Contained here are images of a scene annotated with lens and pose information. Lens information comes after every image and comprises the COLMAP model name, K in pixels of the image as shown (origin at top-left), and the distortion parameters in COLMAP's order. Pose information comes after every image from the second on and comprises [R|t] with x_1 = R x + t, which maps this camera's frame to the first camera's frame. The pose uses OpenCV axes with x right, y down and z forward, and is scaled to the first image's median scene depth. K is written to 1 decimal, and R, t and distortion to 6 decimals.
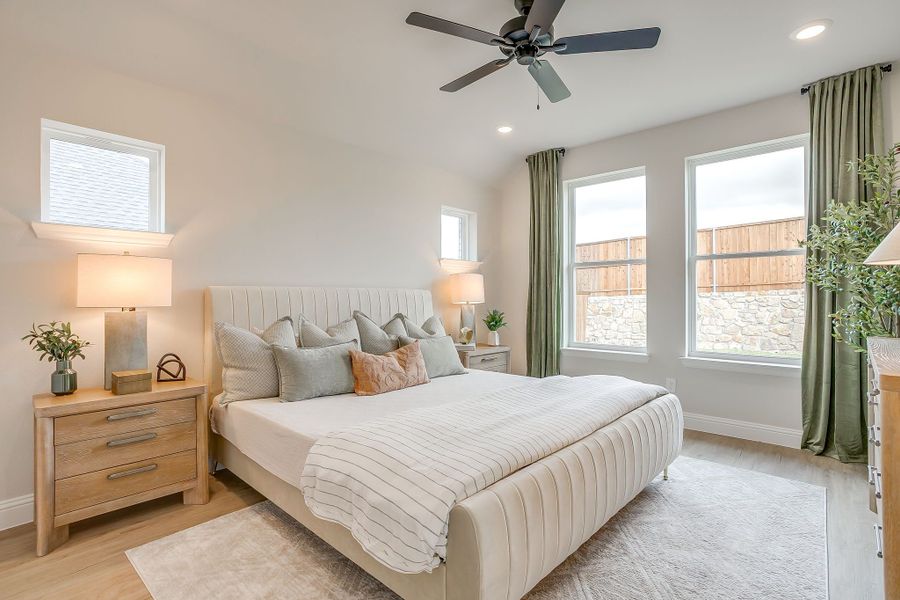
lens RADIAL K [[435.1, 0, 444.4], [0, 435.1, 294.6], [0, 0, 1]] dist [-0.053734, 0.031223]
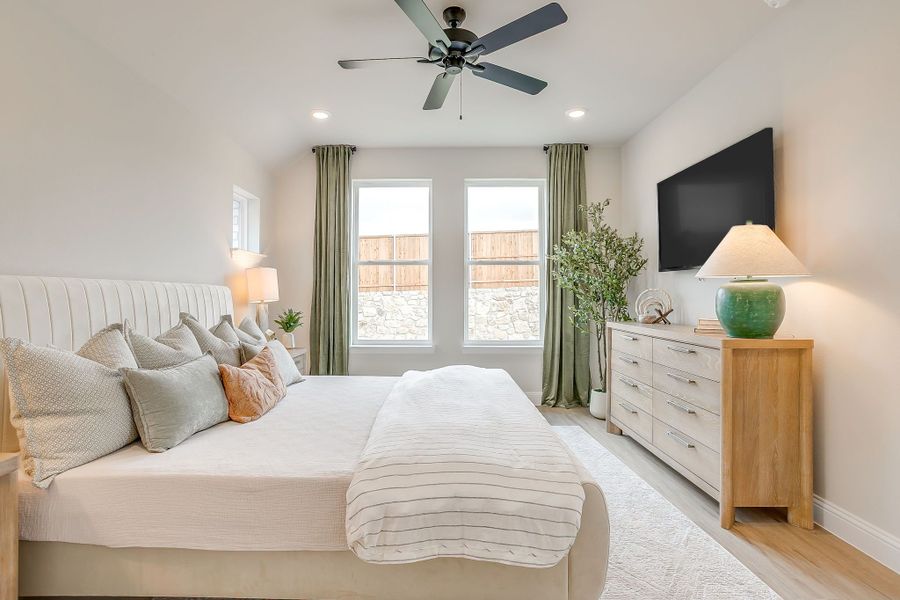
lens RADIAL K [[439.8, 0, 450.8], [0, 439.8, 290.9], [0, 0, 1]] dist [-0.058040, 0.030803]
pose [[0.742668, 0.008269, 0.669609, -0.272294], [-0.005923, 0.999966, -0.005779, 0.000426], [-0.669634, 0.000325, 0.742691, 0.111778]]
